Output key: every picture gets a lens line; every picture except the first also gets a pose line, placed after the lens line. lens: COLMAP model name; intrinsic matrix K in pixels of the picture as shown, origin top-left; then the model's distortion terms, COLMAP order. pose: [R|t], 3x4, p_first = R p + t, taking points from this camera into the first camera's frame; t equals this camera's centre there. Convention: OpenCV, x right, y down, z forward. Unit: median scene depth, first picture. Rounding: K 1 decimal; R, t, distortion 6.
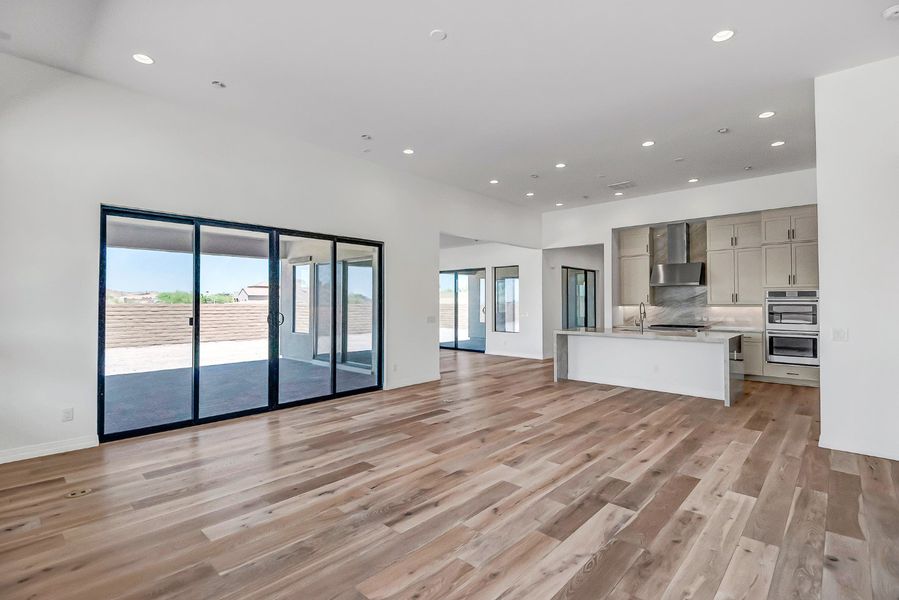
lens RADIAL K [[412.5, 0, 449.5], [0, 412.5, 300.0], [0, 0, 1]] dist [0.017573, -0.016140]
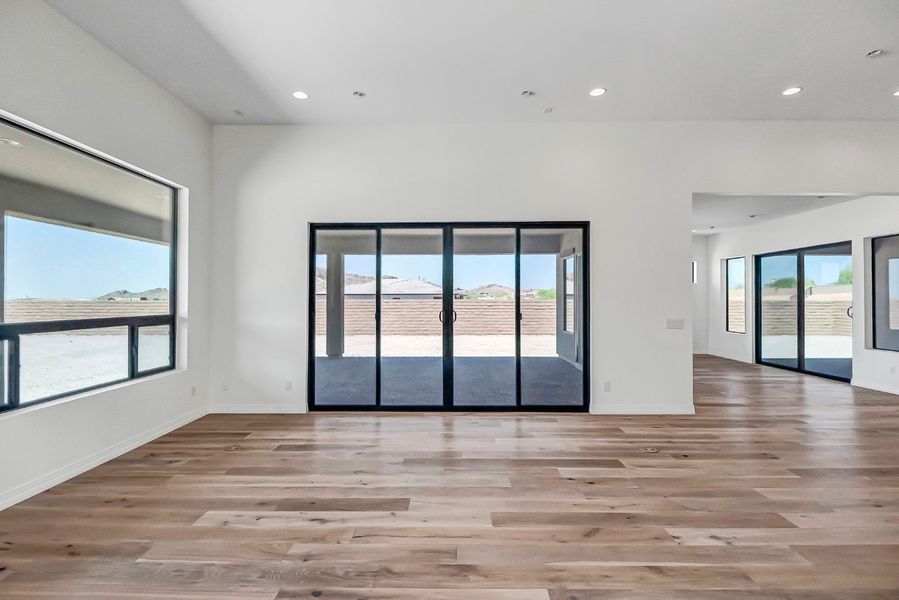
lens RADIAL K [[423.3, 0, 448.5], [0, 423.3, 288.2], [0, 0, 1]] dist [0.046773, -0.043244]
pose [[0.674330, -0.019293, -0.738178, 0.362037], [0.007099, 0.999782, -0.019646, 0.000172], [0.738396, 0.008007, 0.674320, 0.387915]]
